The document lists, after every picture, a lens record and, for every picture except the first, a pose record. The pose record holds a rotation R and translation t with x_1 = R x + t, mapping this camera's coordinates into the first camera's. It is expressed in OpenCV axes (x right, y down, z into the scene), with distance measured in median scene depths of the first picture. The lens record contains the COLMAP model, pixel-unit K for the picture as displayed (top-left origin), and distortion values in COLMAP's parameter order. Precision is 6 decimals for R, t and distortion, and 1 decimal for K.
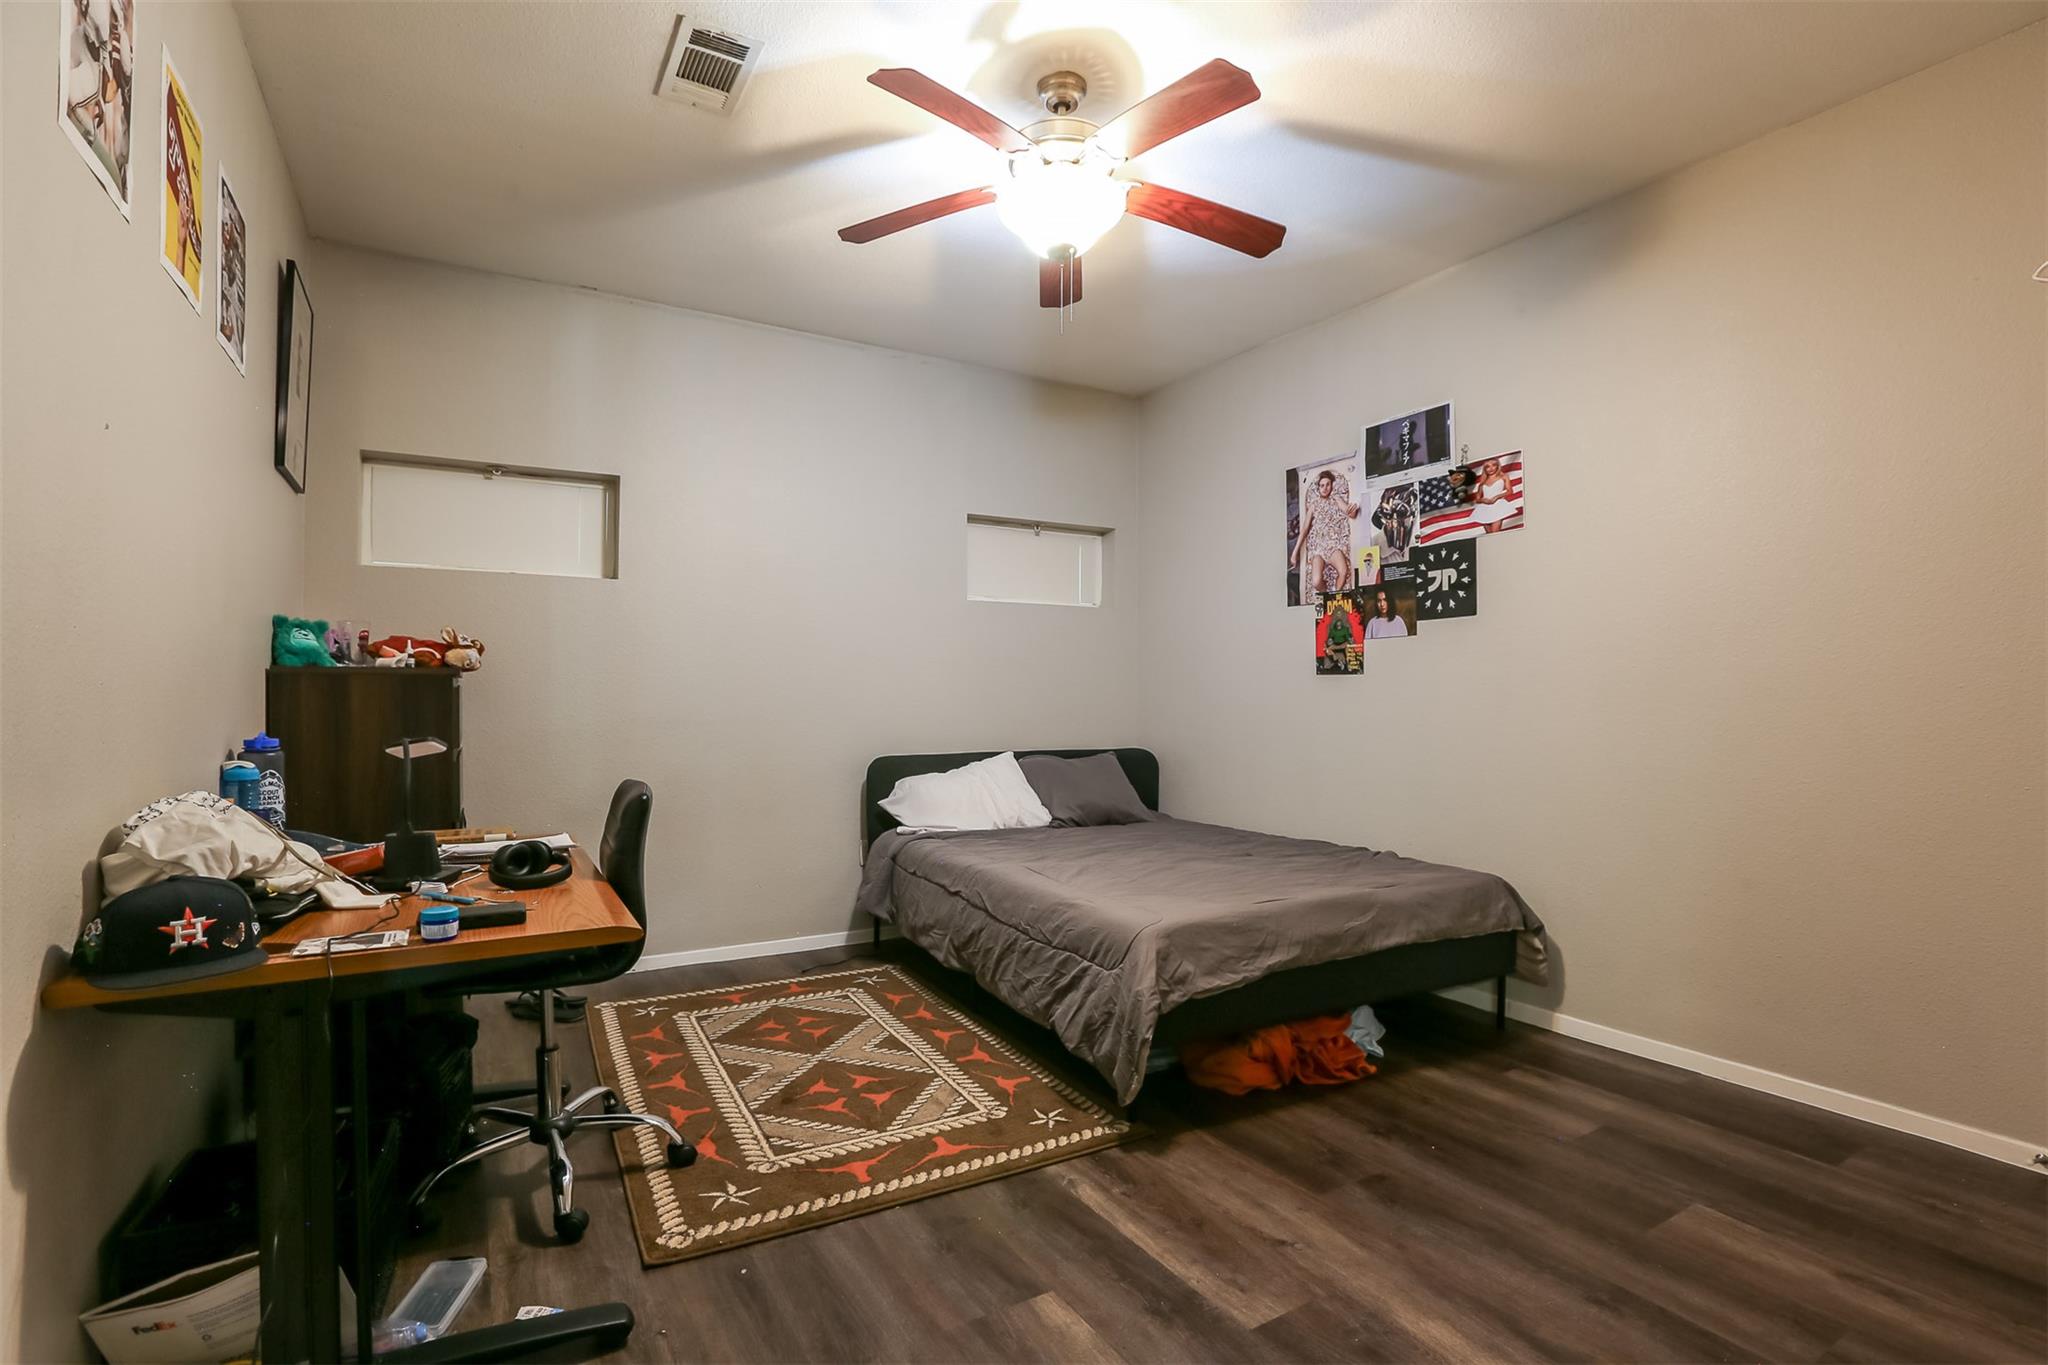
lens RADIAL K [[953.0, 0, 1039.4], [0, 953.0, 701.7], [0, 0, 1]] dist [-0.044870, 0.015205]
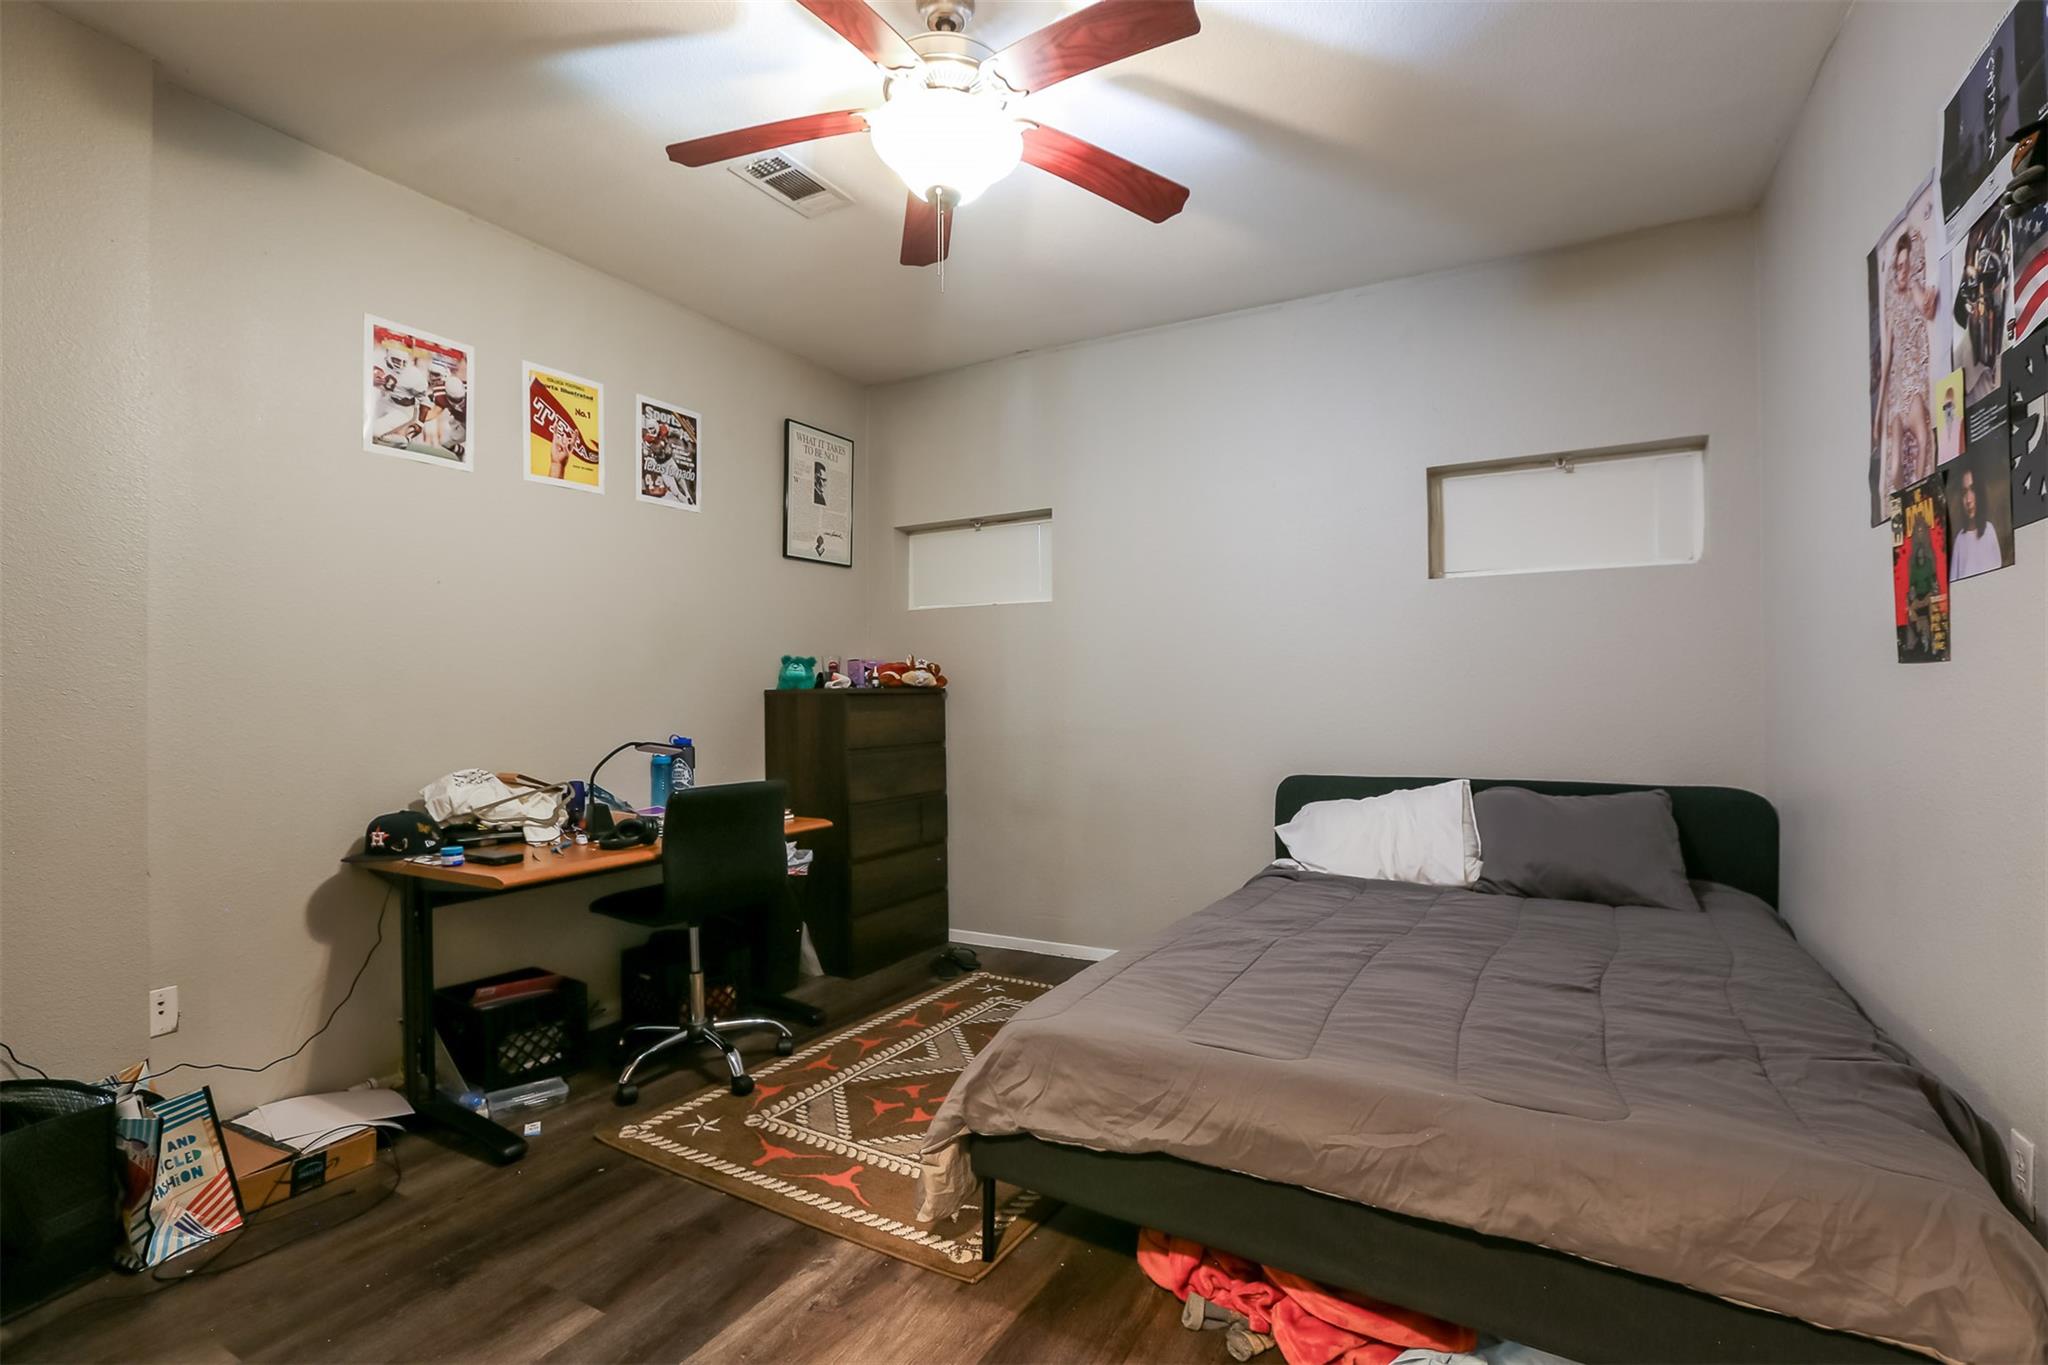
lens RADIAL K [[953.0, 0, 1038.4], [0, 953.0, 692.2], [0, 0, 1]] dist [-0.044870, 0.015205]
pose [[0.497426, -0.009097, -0.867459, 0.604350], [0.006317, 0.999956, -0.006864, -0.016684], [0.867483, -0.002065, 0.497462, 0.489146]]
